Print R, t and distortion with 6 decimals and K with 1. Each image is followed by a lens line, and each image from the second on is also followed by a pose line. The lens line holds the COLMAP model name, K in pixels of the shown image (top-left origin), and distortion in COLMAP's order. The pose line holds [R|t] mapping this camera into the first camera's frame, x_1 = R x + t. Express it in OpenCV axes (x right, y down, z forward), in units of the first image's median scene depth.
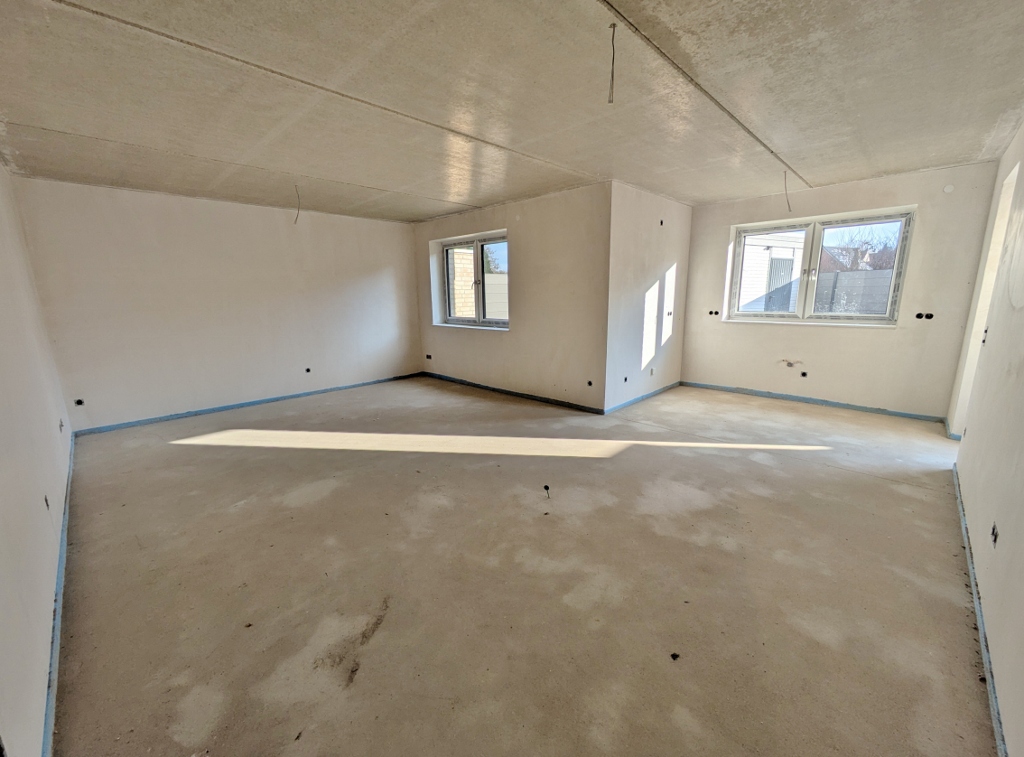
lens RADIAL K [[415.9, 0, 514.8], [0, 415.9, 378.8], [0, 0, 1]] dist [-0.004480, -0.000287]
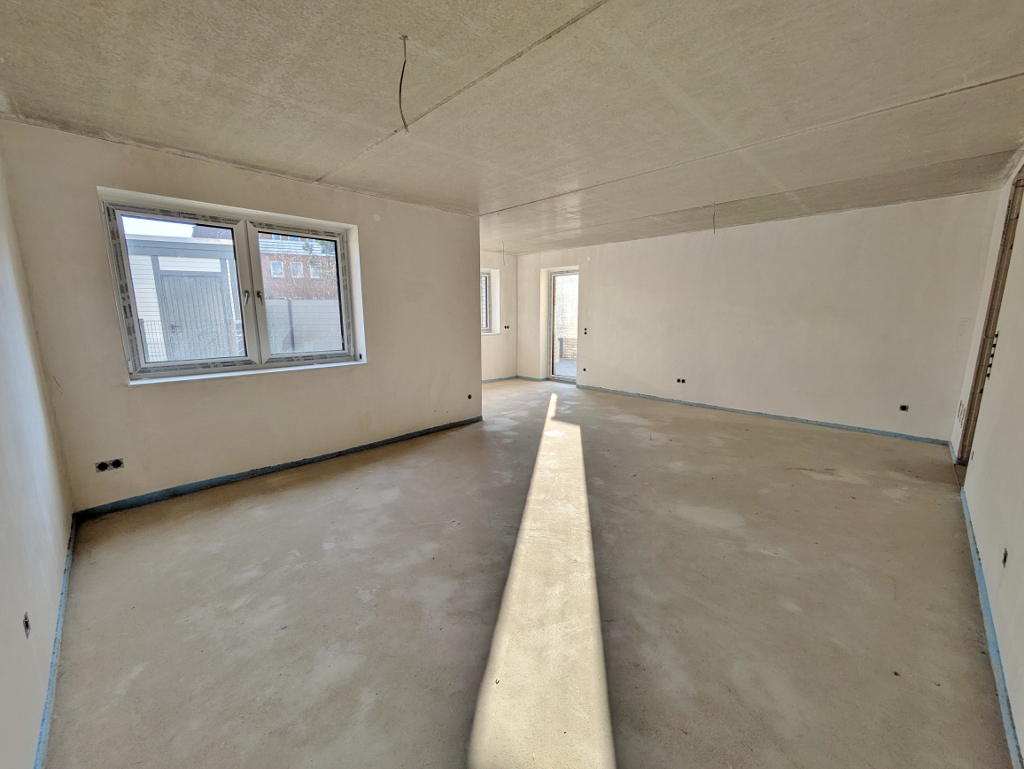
lens RADIAL K [[401.8, 0, 516.9], [0, 401.8, 383.8], [0, 0, 1]] dist [-0.002566, 0.000682]
pose [[0.013978, -0.162491, 0.986611, -1.314827], [0.207366, 0.965727, 0.156114, -0.248183], [-0.978164, 0.202407, 0.047194, 1.287825]]
